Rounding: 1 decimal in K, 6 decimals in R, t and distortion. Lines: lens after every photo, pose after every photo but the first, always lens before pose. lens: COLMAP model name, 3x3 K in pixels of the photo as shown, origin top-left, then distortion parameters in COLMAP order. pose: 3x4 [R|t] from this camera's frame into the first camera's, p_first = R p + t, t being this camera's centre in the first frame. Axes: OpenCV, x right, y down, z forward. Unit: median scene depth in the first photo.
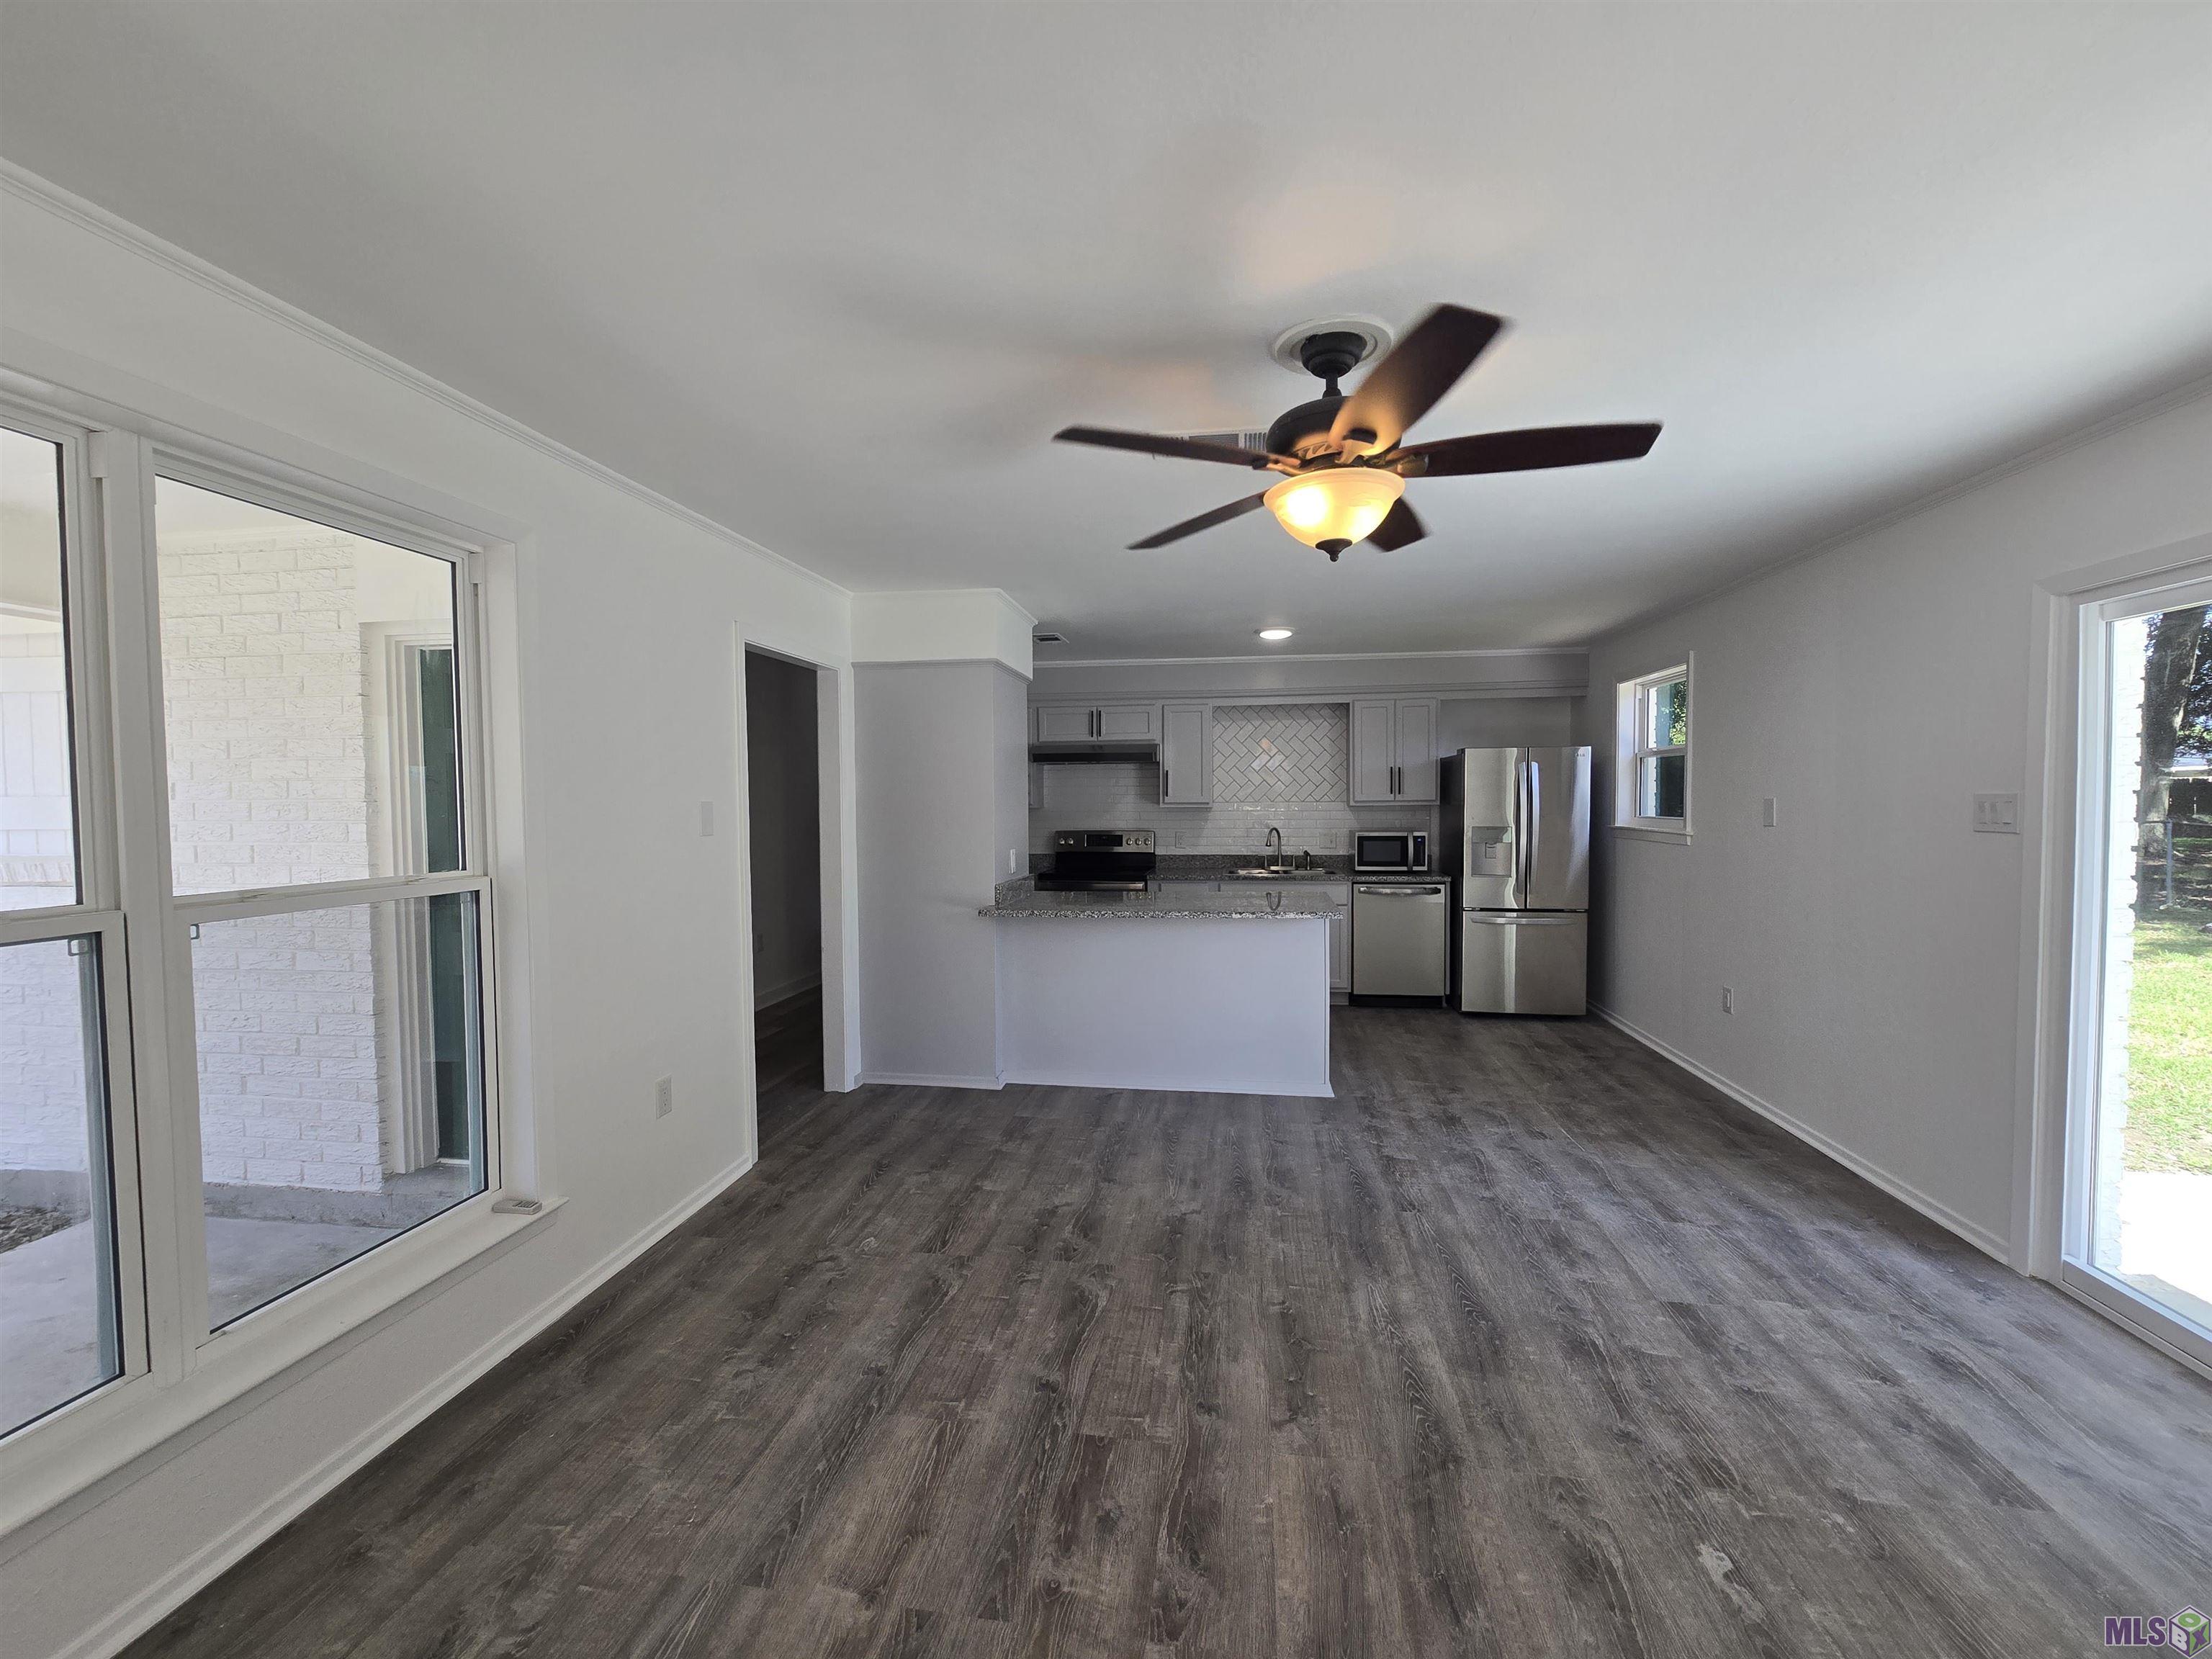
lens RADIAL K [[904.8, 0, 1120.6], [0, 904.8, 837.7], [0, 0, 1]] dist [-0.003809, 0.001099]
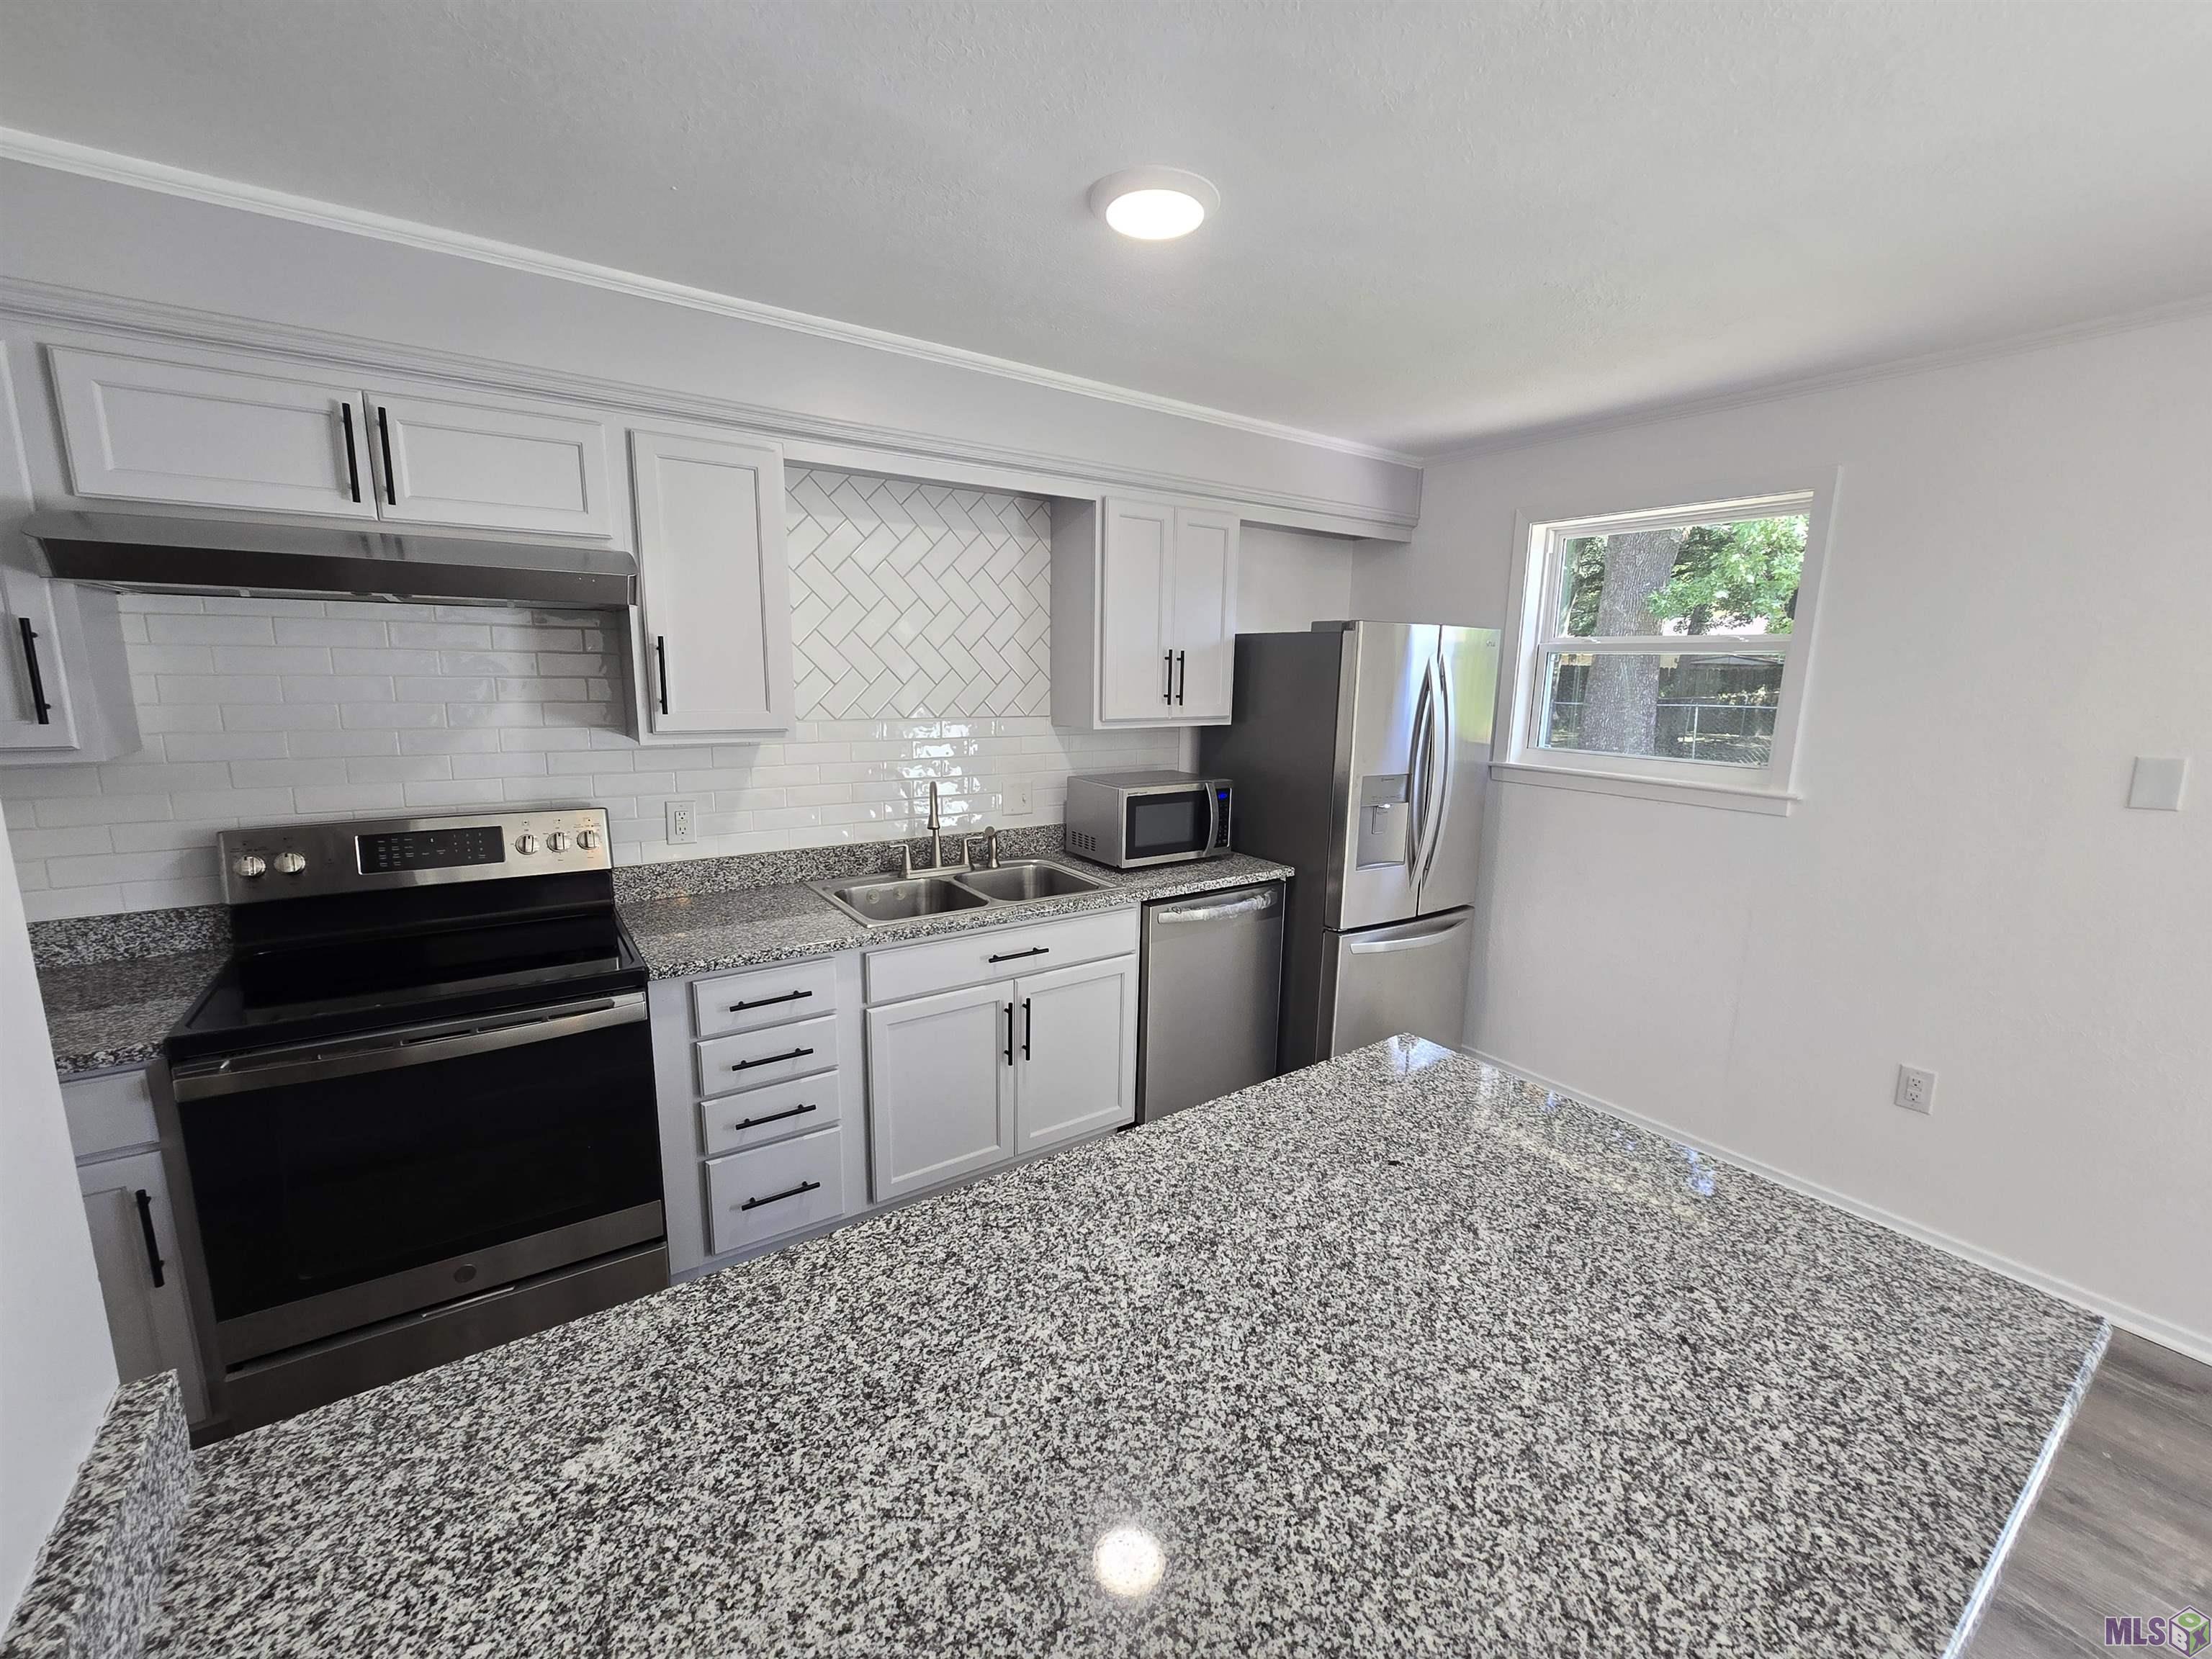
lens RADIAL K [[904.8, 0, 1115.5], [0, 904.8, 832.6], [0, 0, 1]] dist [-0.003809, 0.001099]
pose [[0.734029, -0.103061, 0.671252, -0.107075], [0.006218, 0.989396, 0.145108, -0.091570], [-0.679090, -0.102340, 0.726886, 1.166472]]
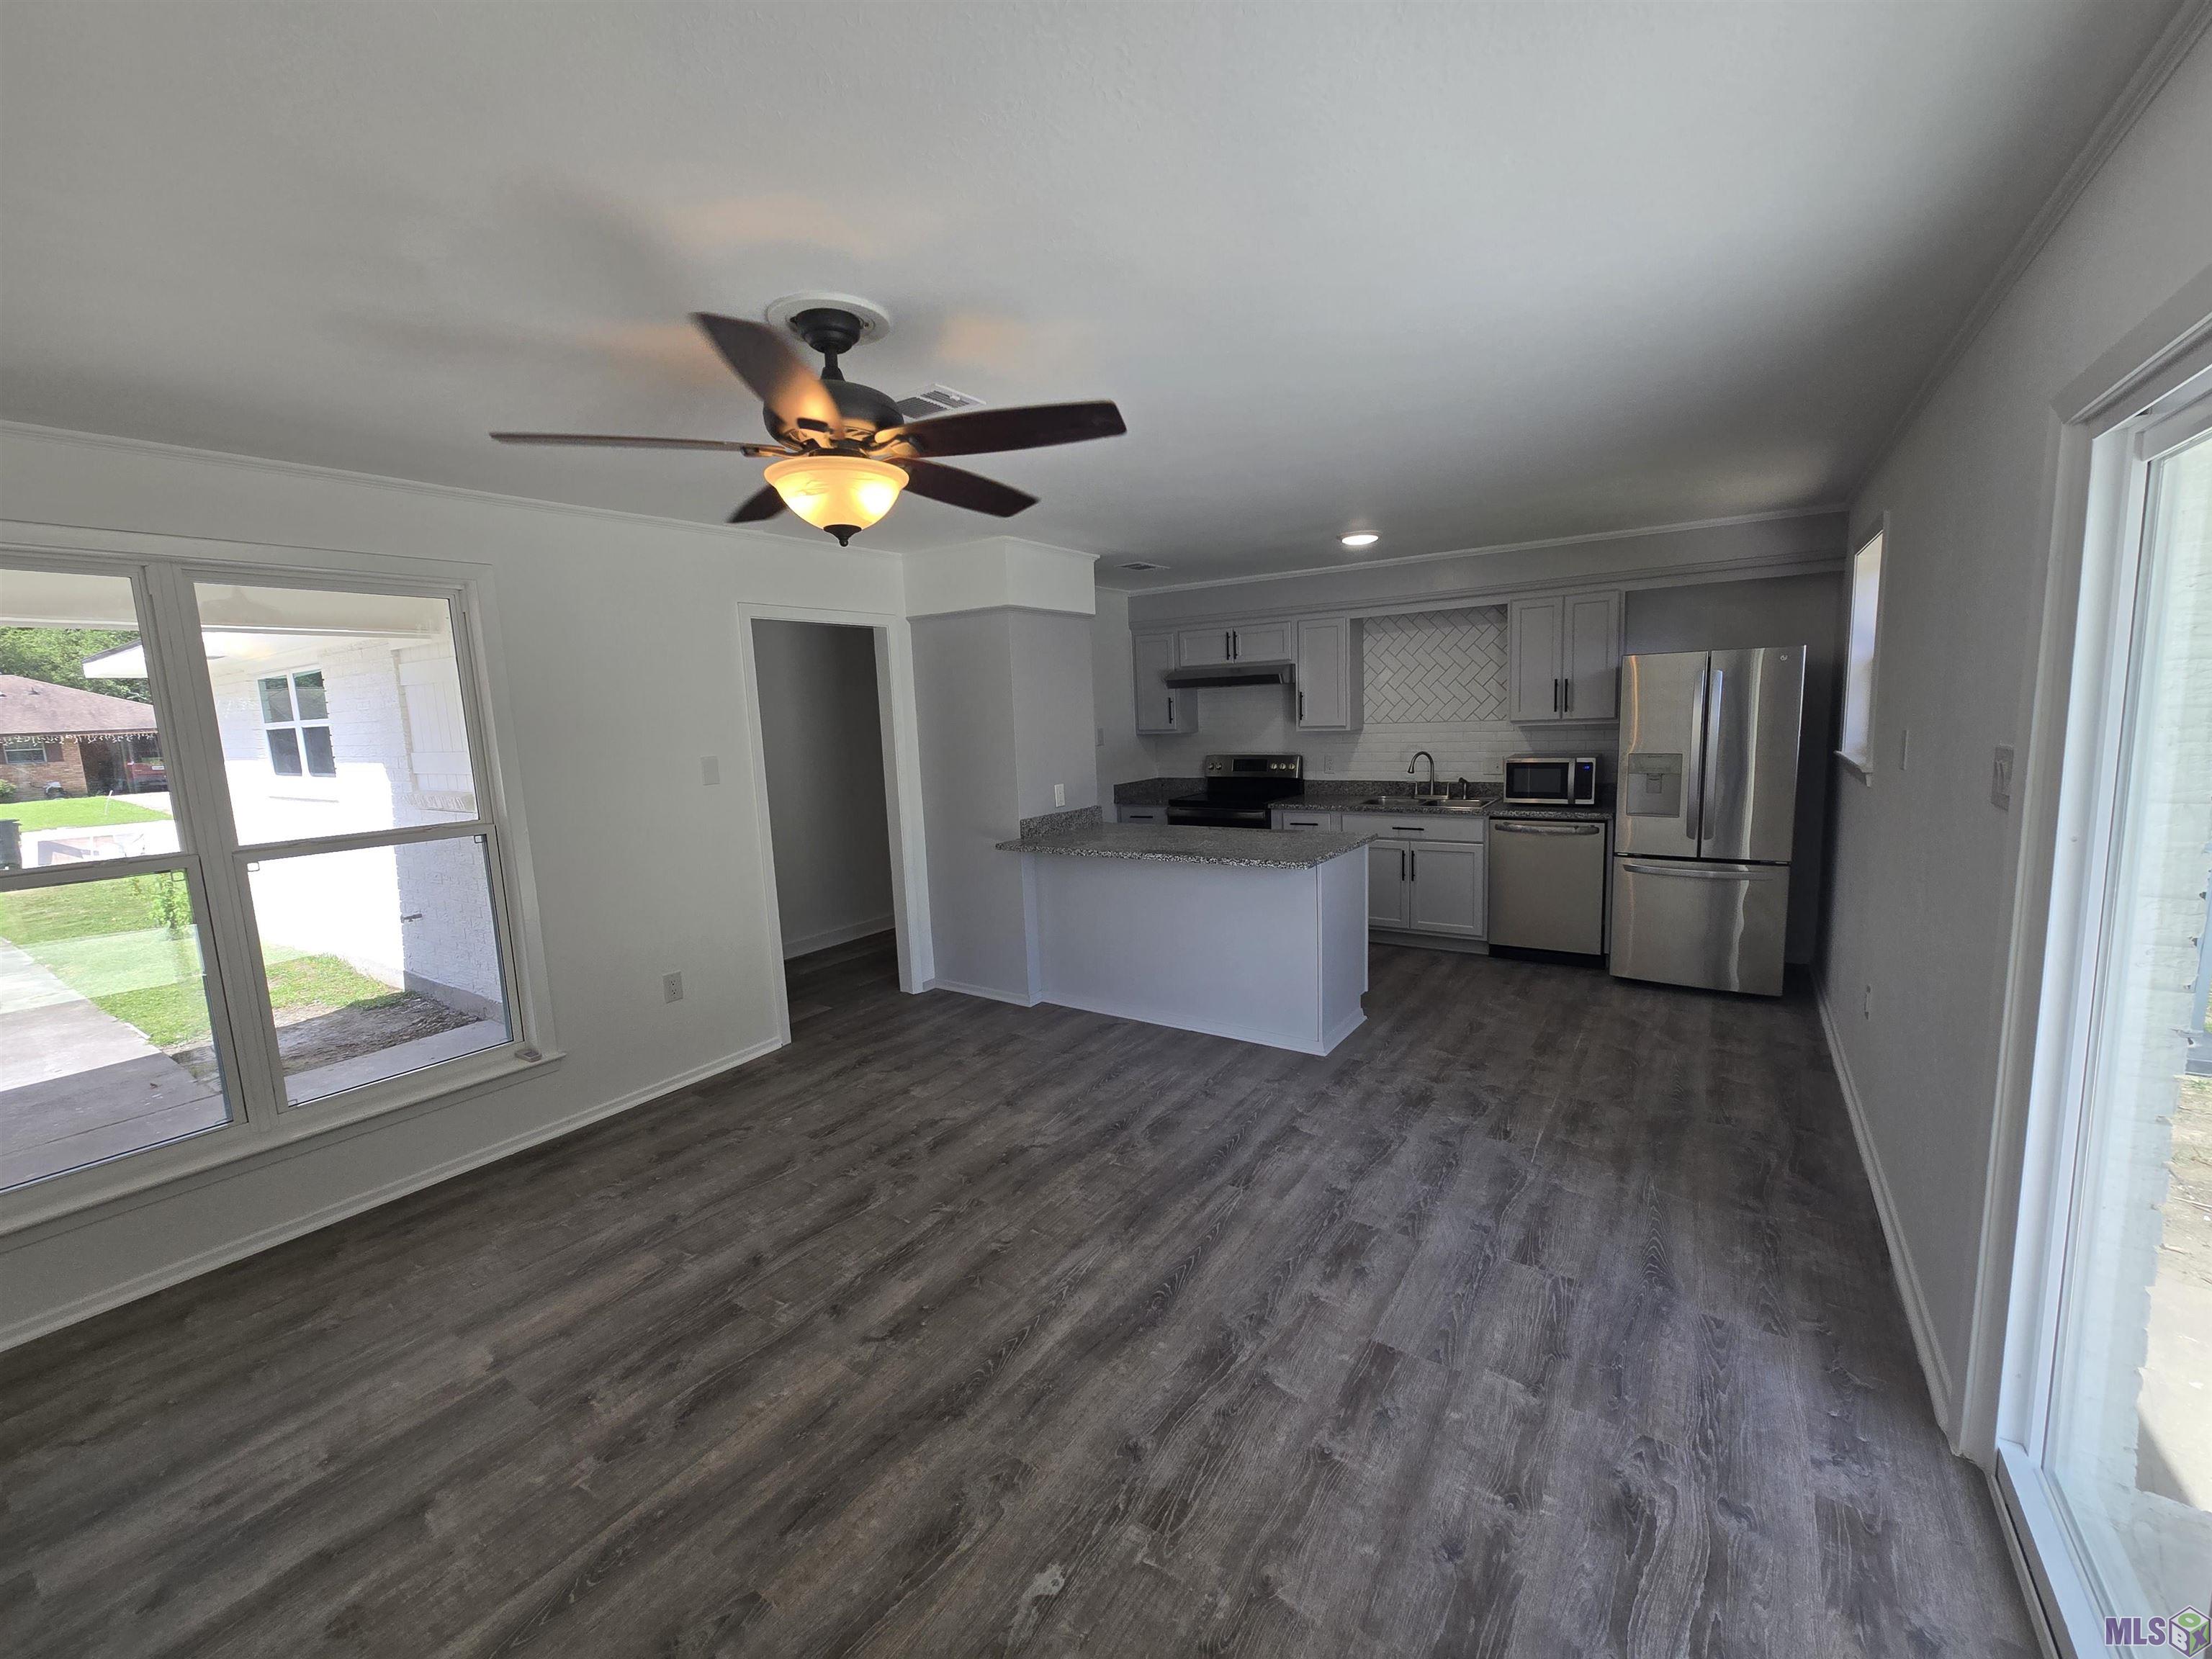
lens RADIAL K [[904.8, 0, 1116.9], [0, 904.8, 831.7], [0, 0, 1]] dist [-0.003809, 0.001099]
pose [[0.899065, 0.030897, -0.436724, 0.541676], [0.014881, 0.994774, 0.101013, -0.050589], [0.437563, -0.097316, 0.893906, 0.113772]]
